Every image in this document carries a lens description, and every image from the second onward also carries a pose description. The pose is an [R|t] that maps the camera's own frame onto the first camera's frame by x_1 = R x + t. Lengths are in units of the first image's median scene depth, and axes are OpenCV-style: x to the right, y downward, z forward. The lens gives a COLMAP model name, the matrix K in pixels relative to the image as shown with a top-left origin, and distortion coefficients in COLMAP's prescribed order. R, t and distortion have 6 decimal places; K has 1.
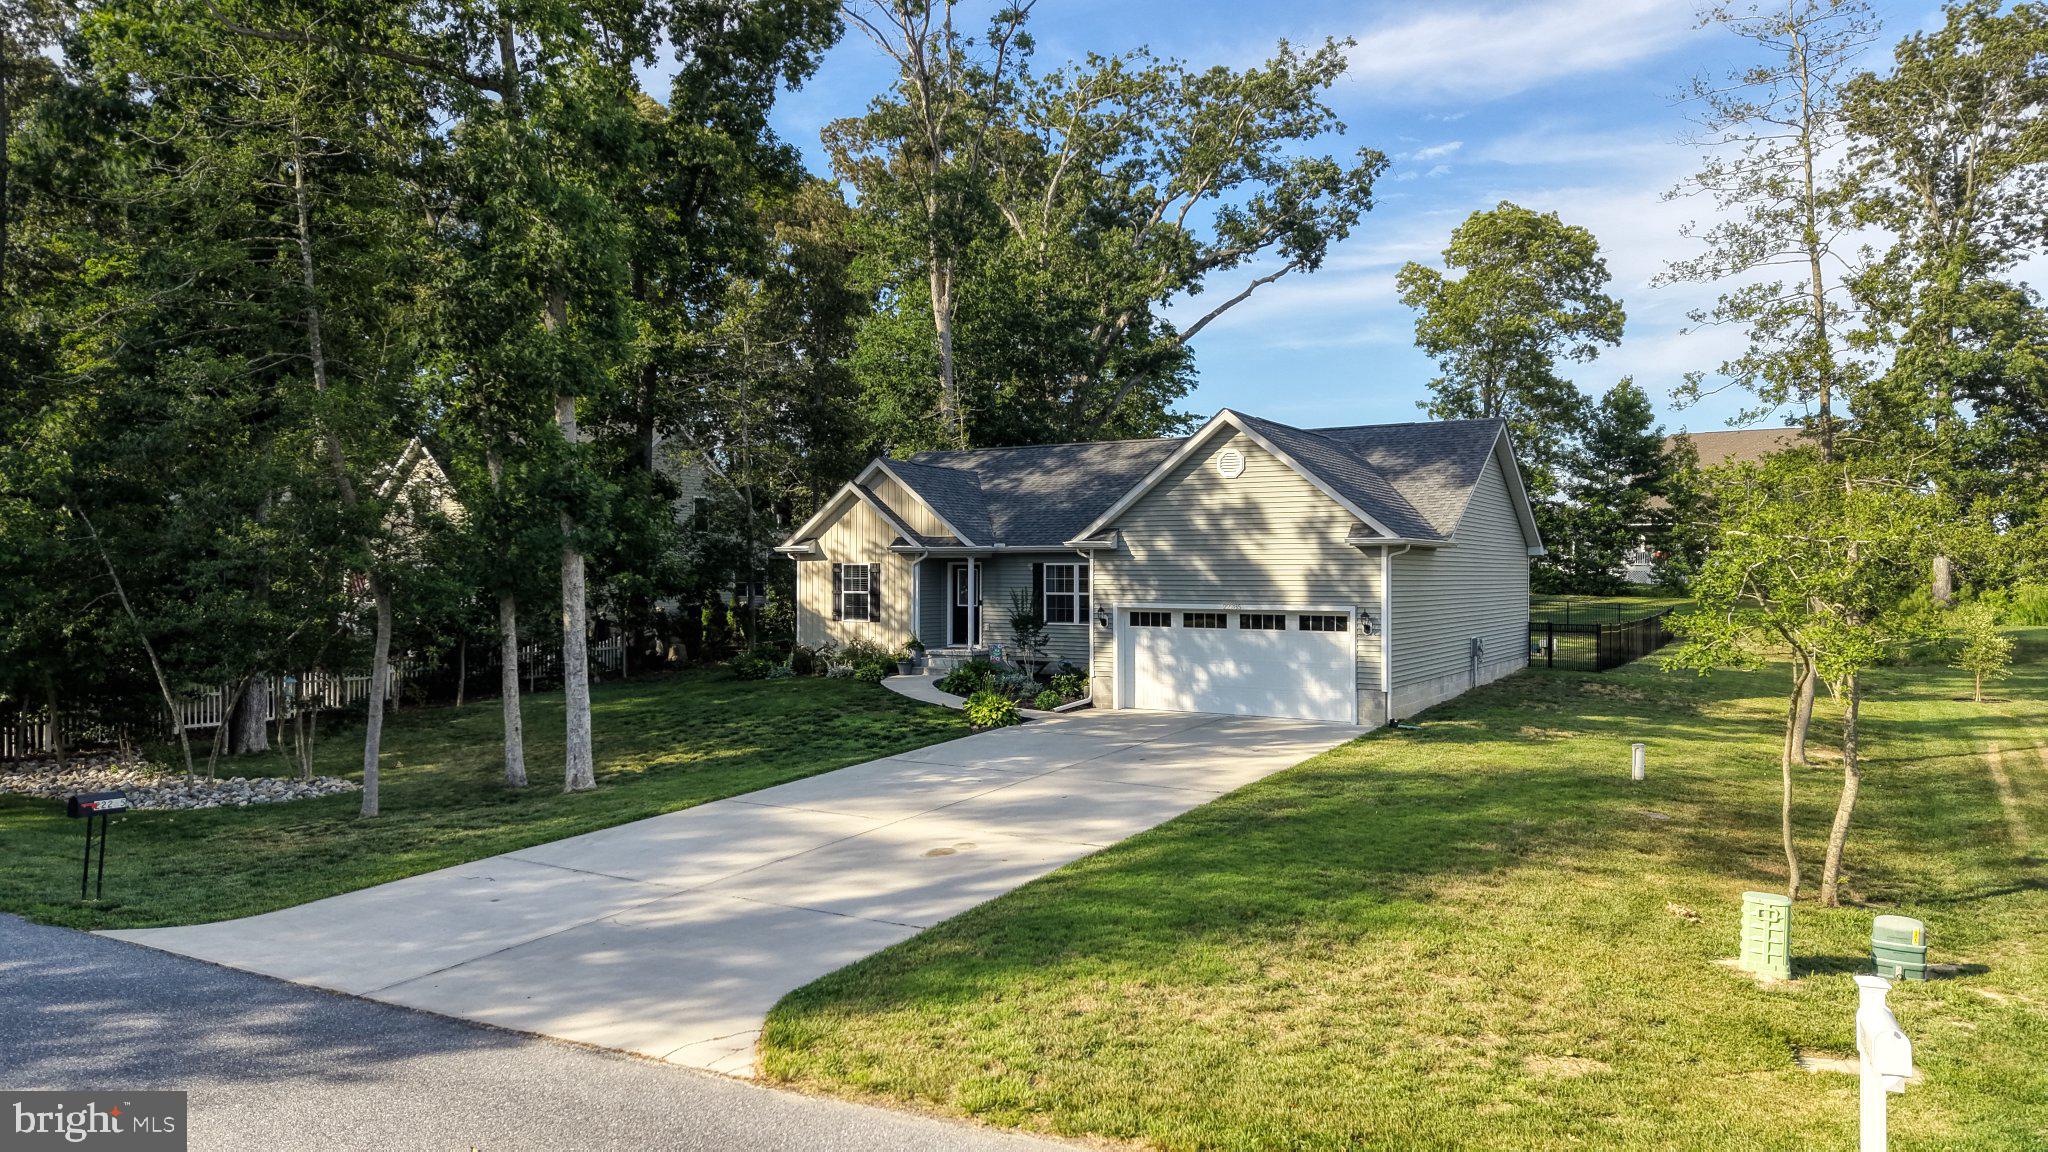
lens RADIAL K [[1365.2, 0, 1019.2], [0, 1365.2, 574.6], [0, 0, 1]] dist [0.057309, -0.070612]
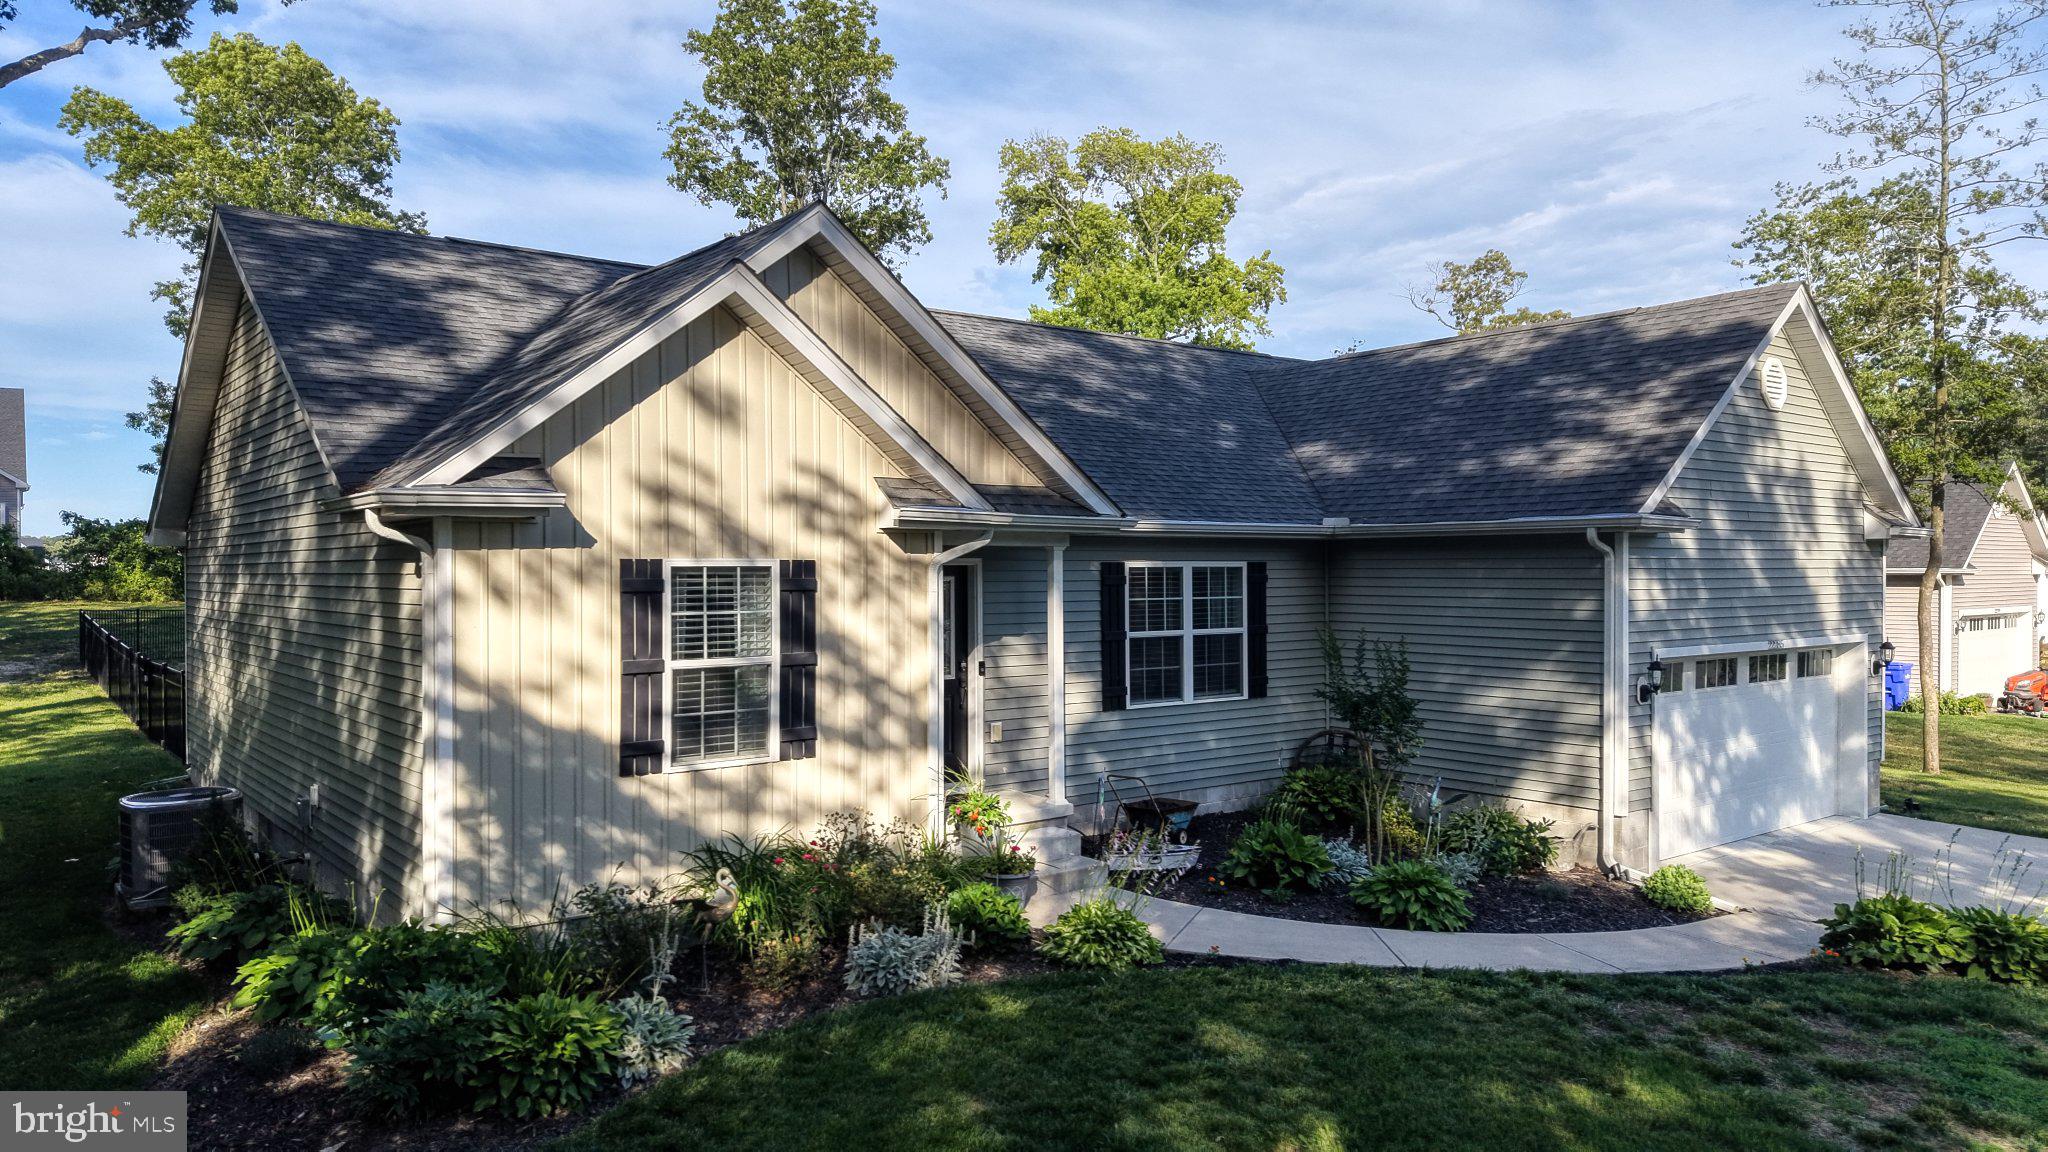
lens RADIAL K [[1365.2, 0, 1019.2], [0, 1365.2, 574.6], [0, 0, 1]] dist [0.057309, -0.070612]
pose [[0.351759, -0.007010, 0.936064, -0.376796], [0.000966, 0.999974, 0.007126, -0.007005], [-0.936090, -0.001602, 0.351756, 0.868540]]
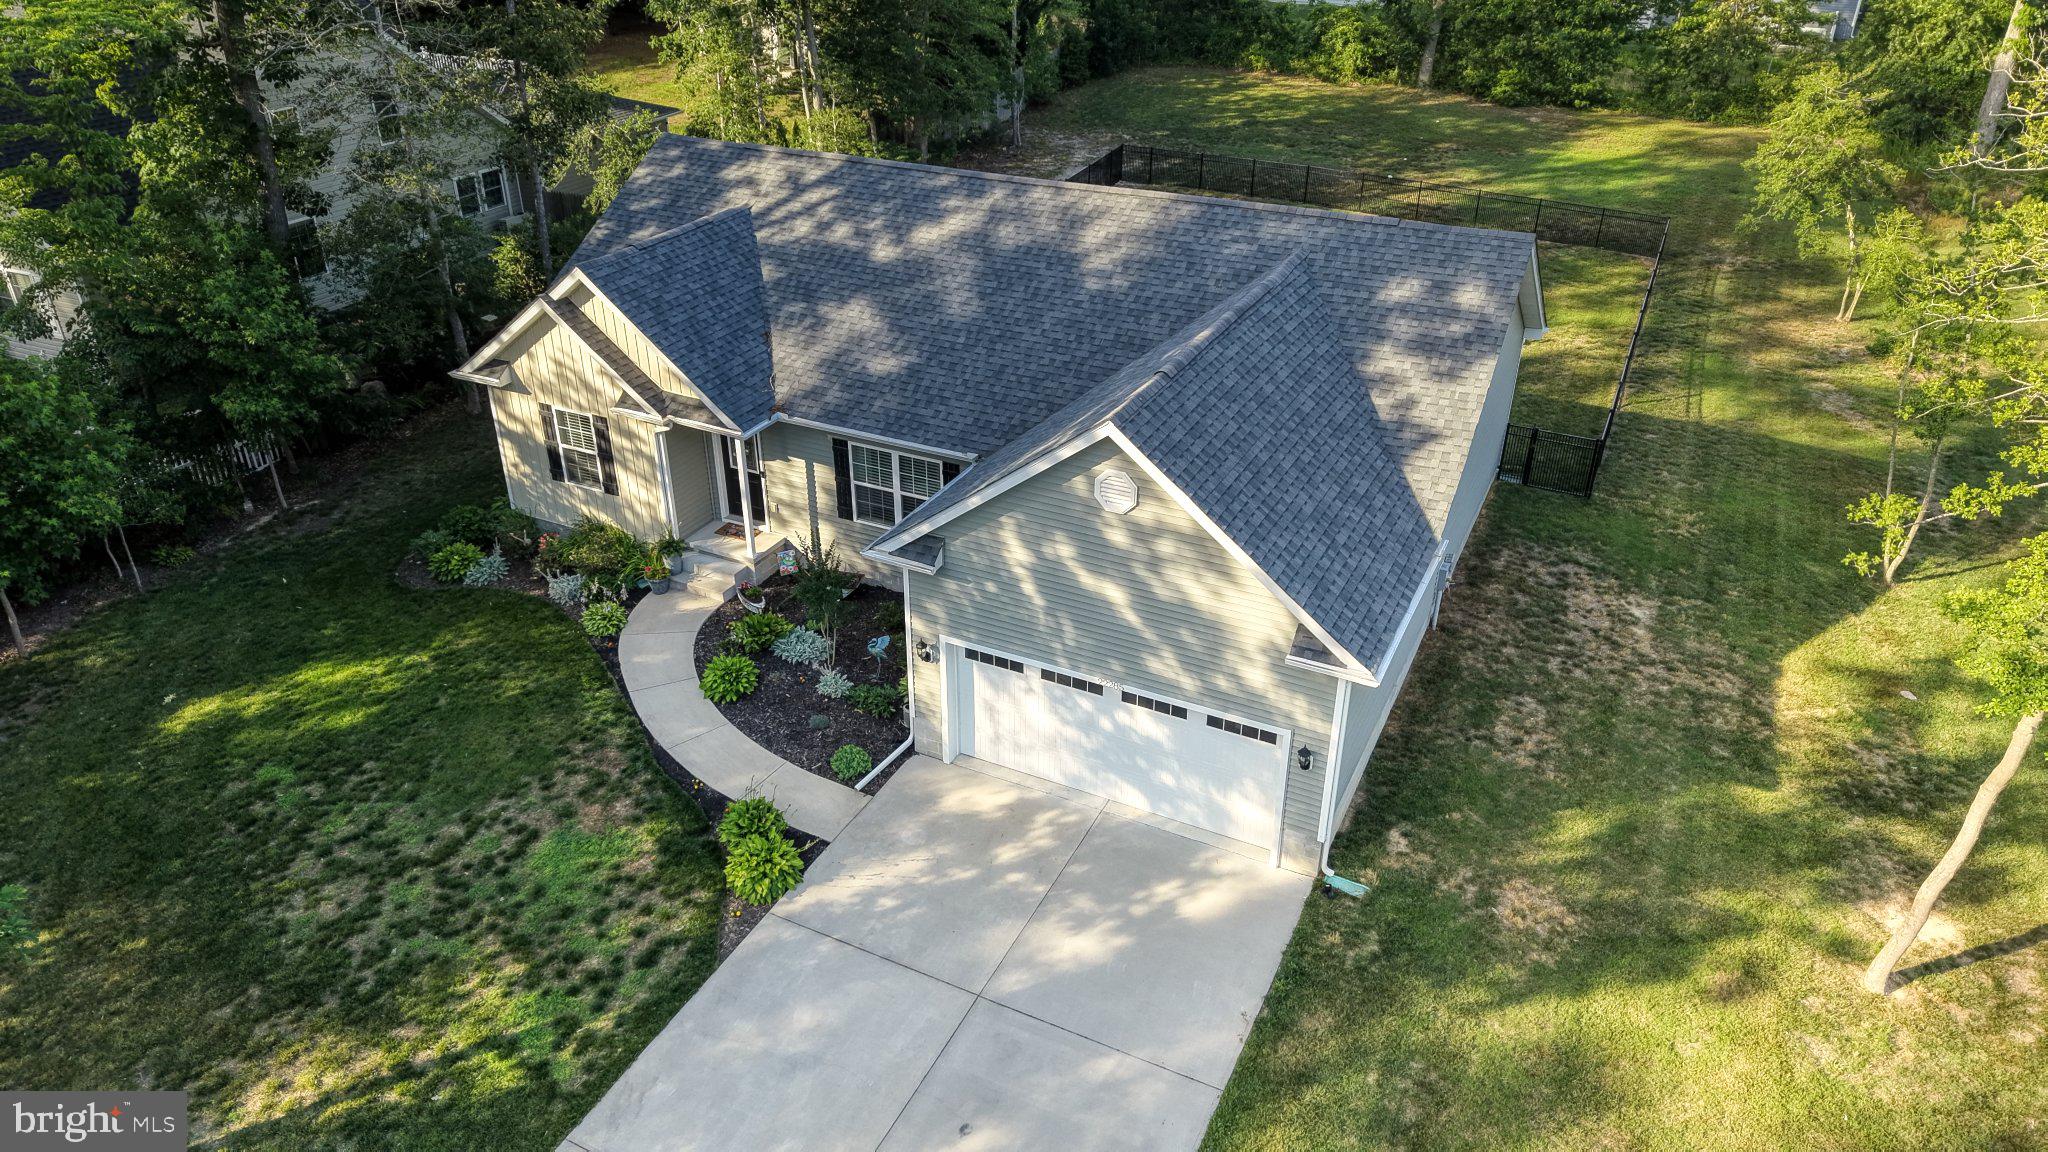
lens RADIAL K [[1365.2, 0, 1019.2], [0, 1365.2, 574.6], [0, 0, 1]] dist [0.057309, -0.070612]
pose [[0.996283, -0.034484, 0.078932, 0.046230], [-0.007486, 0.878238, 0.478166, -0.272629], [-0.085810, -0.476979, 0.874716, 0.355344]]
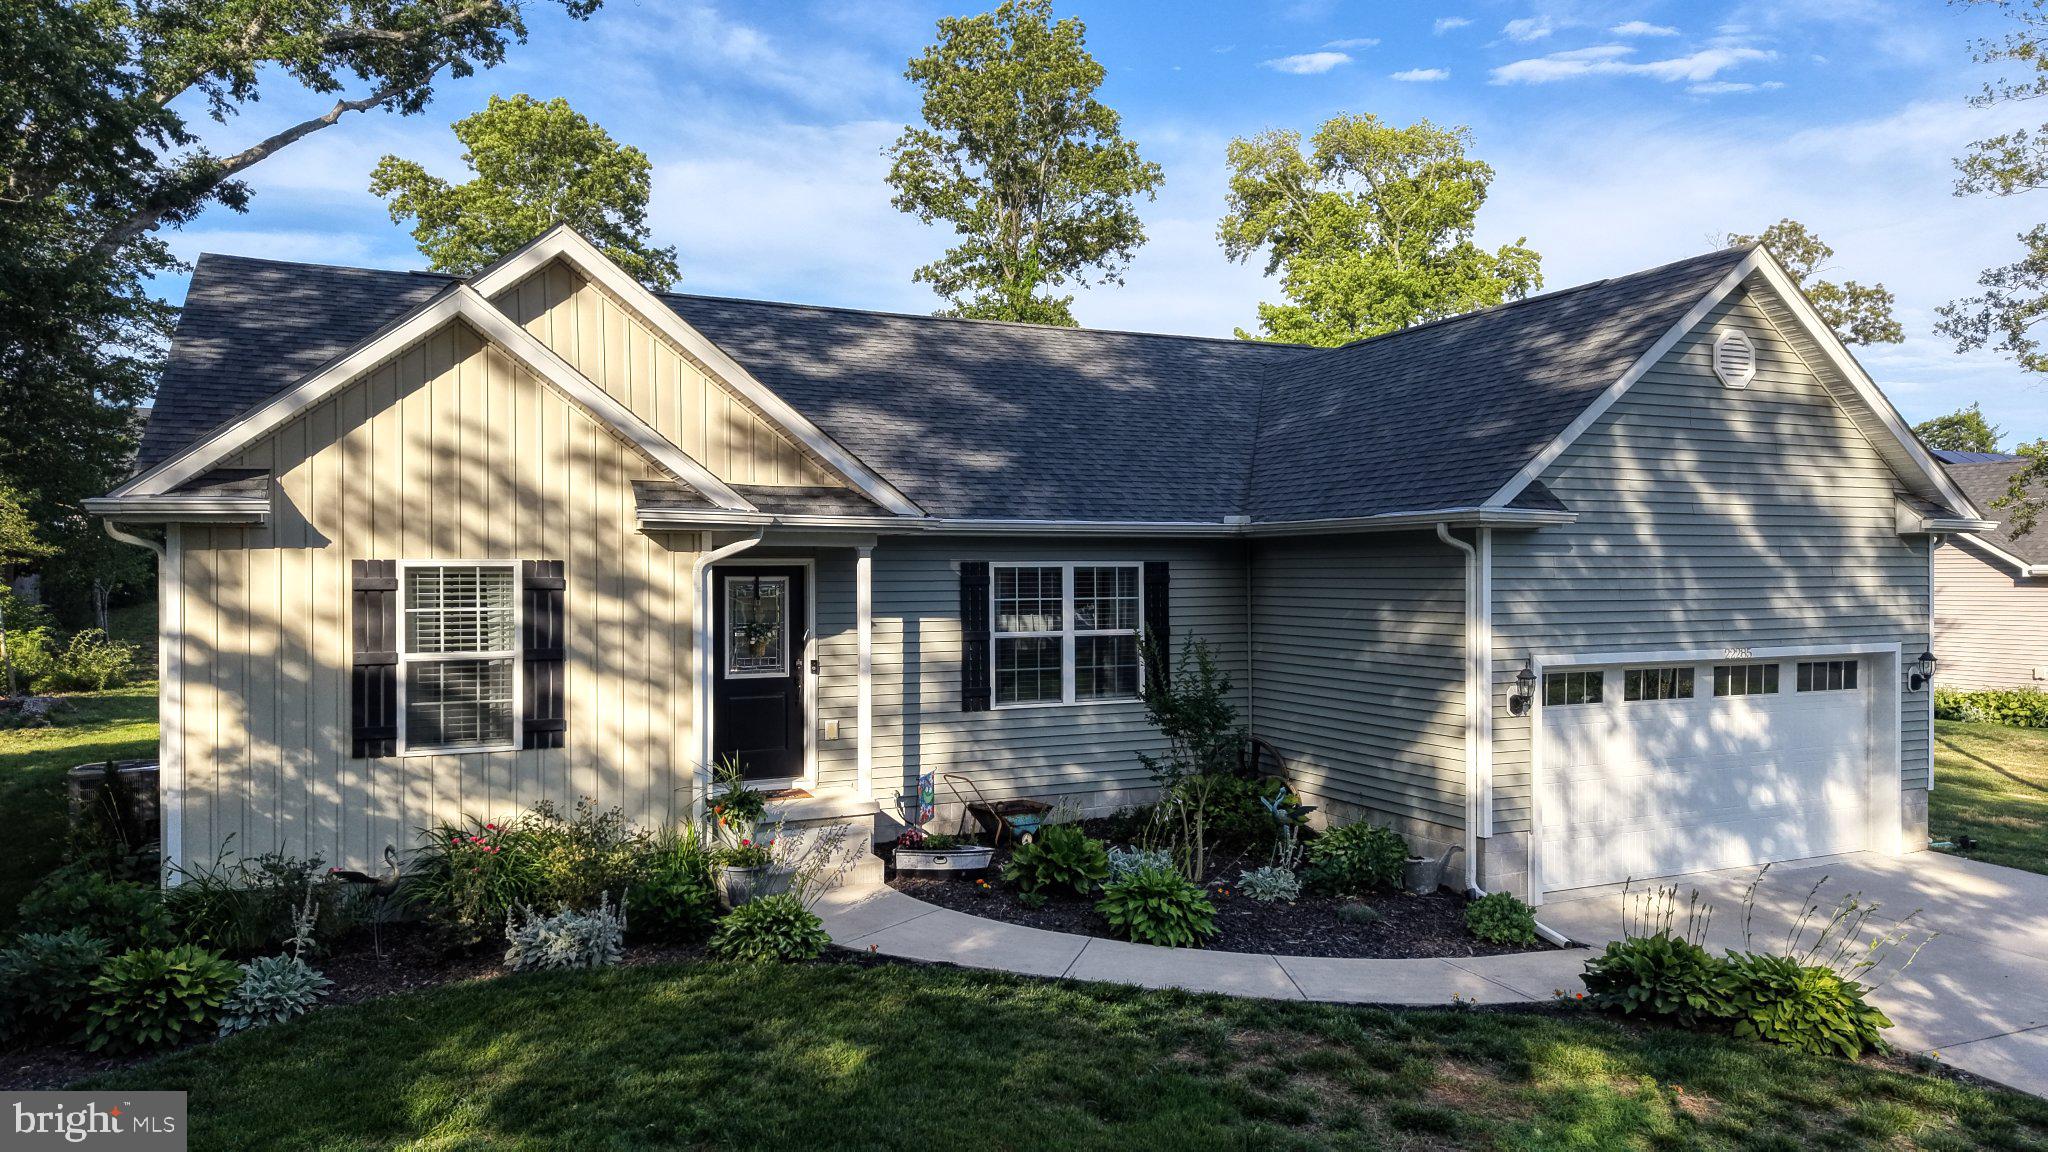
lens RADIAL K [[1357.9, 0, 1028.8], [0, 1357.9, 576.7], [0, 0, 1]] dist [0.064884, -0.079311]
pose [[0.559217, -0.006202, 0.828998, -0.312771], [0.003255, 0.999981, 0.005286, -0.005609], [-0.829015, -0.000258, 0.559226, 0.745562]]
